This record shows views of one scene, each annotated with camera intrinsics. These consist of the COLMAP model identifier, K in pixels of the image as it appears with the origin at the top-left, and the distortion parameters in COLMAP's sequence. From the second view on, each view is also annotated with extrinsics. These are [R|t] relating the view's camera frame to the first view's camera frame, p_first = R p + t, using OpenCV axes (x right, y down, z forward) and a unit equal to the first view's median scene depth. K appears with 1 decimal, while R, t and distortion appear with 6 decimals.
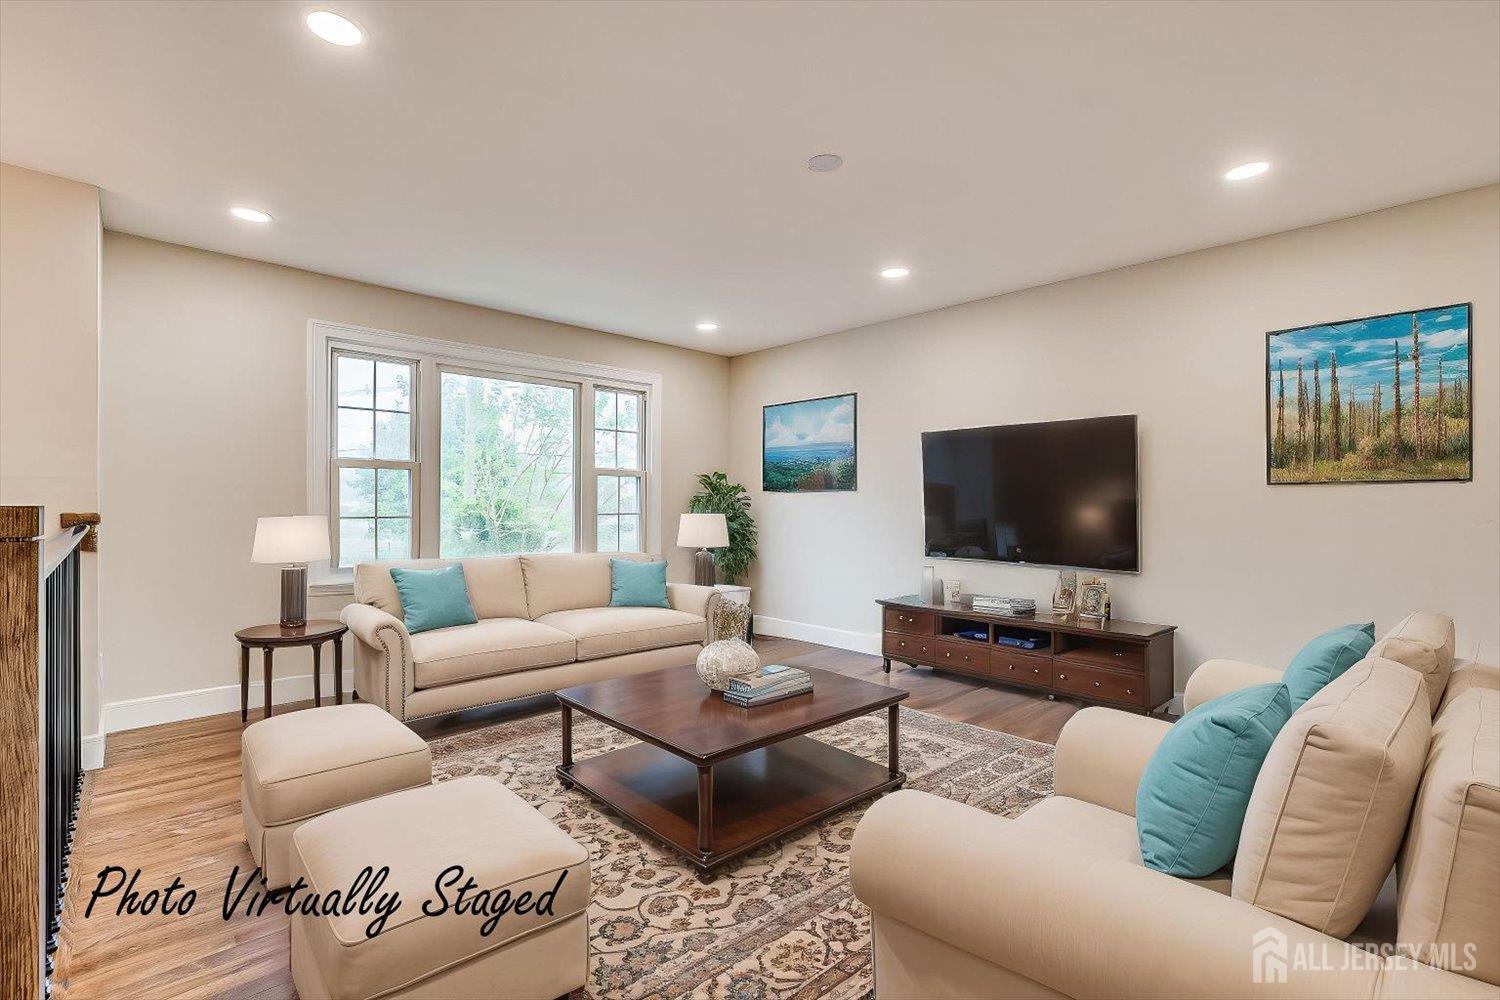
lens RADIAL K [[686.1, 0, 749.1], [0, 686.1, 507.3], [0, 0, 1]] dist [0.001108, 0.000100]
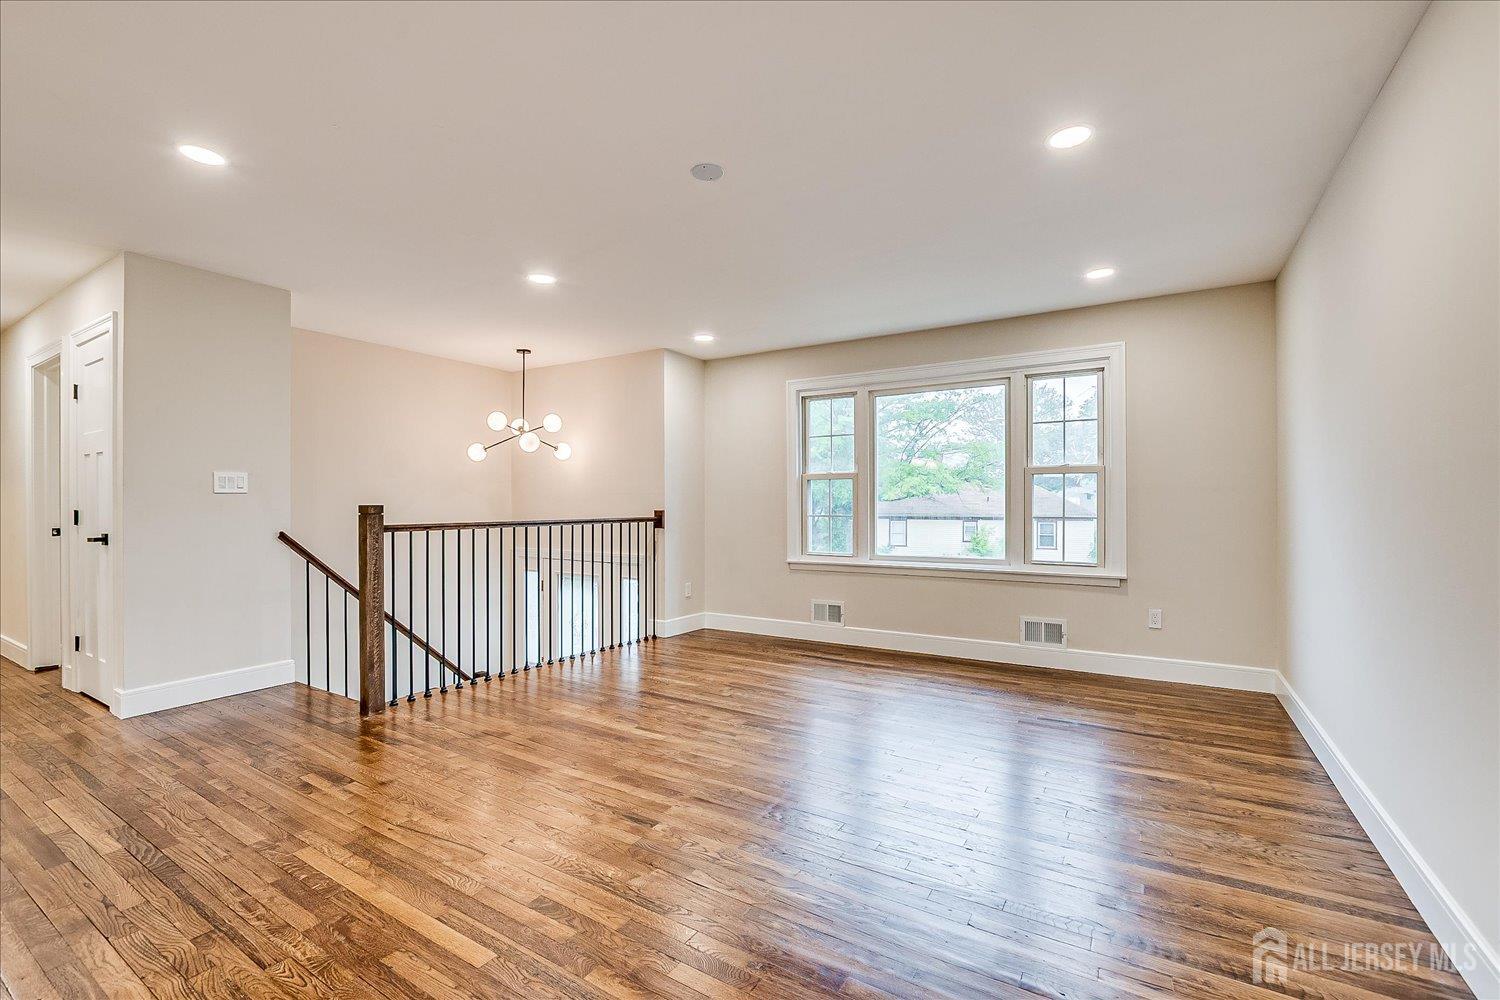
lens RADIAL K [[647.3, 0, 741.1], [0, 647.3, 506.6], [0, 0, 1]] dist [-0.020381, 0.000810]
pose [[0.269344, -0.007781, -0.963013, 0.490097], [0.000447, 0.999968, -0.007954, 0.002944], [0.963044, 0.001712, 0.269339, 0.397149]]
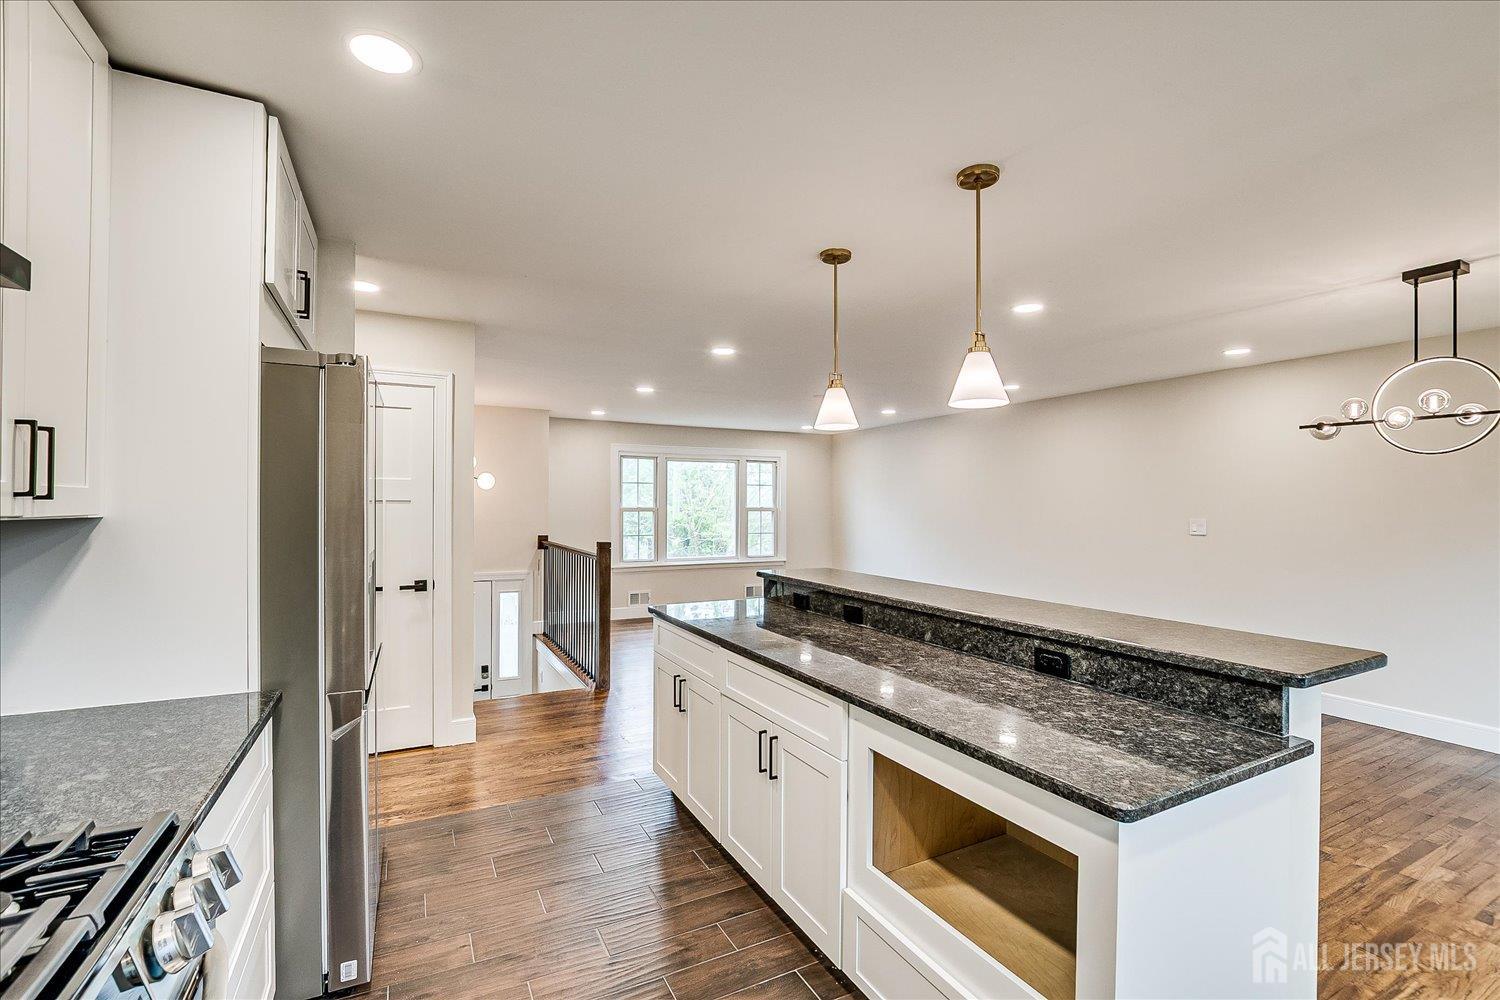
lens RADIAL K [[647.3, 0, 745.0], [0, 647.3, 502.5], [0, 0, 1]] dist [-0.020381, 0.000810]
pose [[0.961270, -0.006821, -0.275525, 0.229110], [0.003646, 0.999921, -0.012034, -0.048667], [0.275585, 0.010563, 0.961219, -0.604164]]
